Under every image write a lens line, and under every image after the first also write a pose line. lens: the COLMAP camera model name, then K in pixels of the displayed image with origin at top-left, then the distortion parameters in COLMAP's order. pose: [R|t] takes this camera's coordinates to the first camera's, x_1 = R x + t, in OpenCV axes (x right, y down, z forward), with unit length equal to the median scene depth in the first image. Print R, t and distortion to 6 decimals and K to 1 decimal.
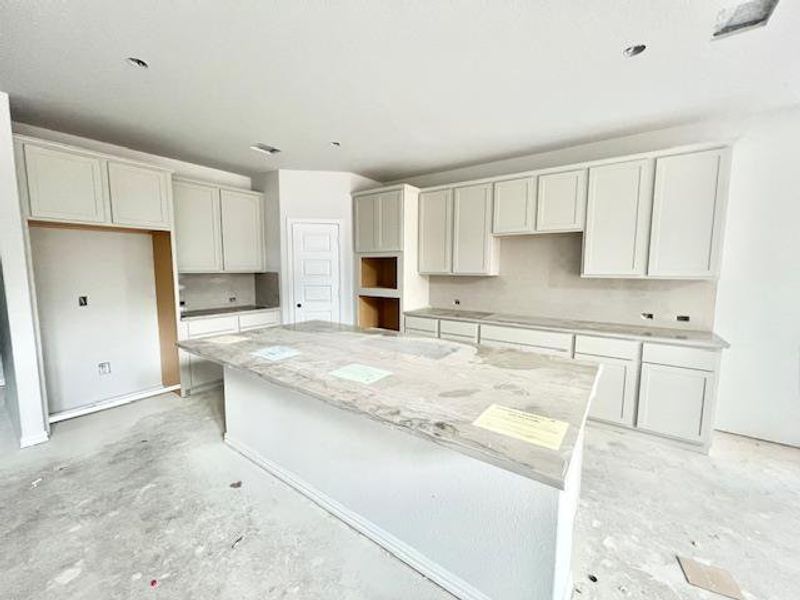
lens RADIAL K [[322.4, 0, 403.5], [0, 322.4, 299.3], [0, 0, 1]] dist [0.001072, 0.000040]
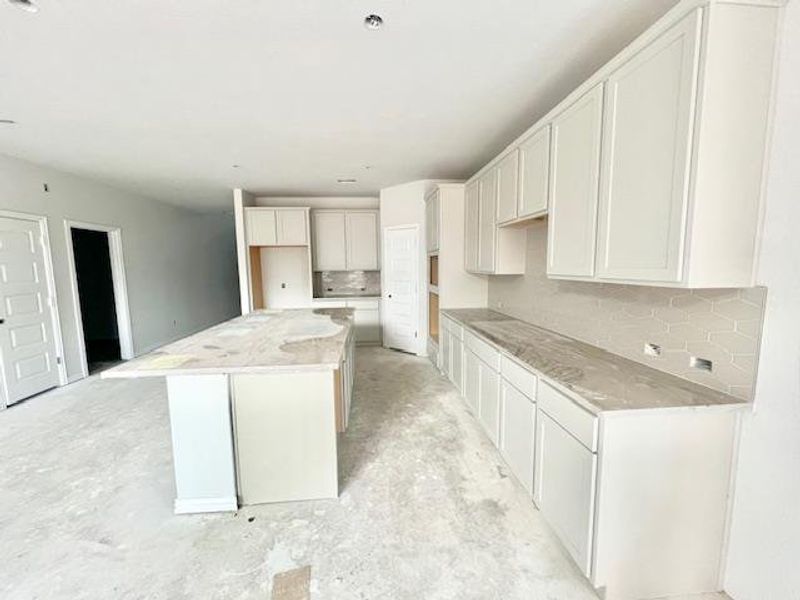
lens RADIAL K [[322.4, 0, 400.5], [0, 322.4, 300.4], [0, 0, 1]] dist [0.001072, 0.000040]
pose [[0.657081, 0.071937, -0.750379, 0.717108], [-0.061180, 0.997241, 0.042030, -0.024568], [0.751333, 0.018291, 0.659670, 0.235466]]
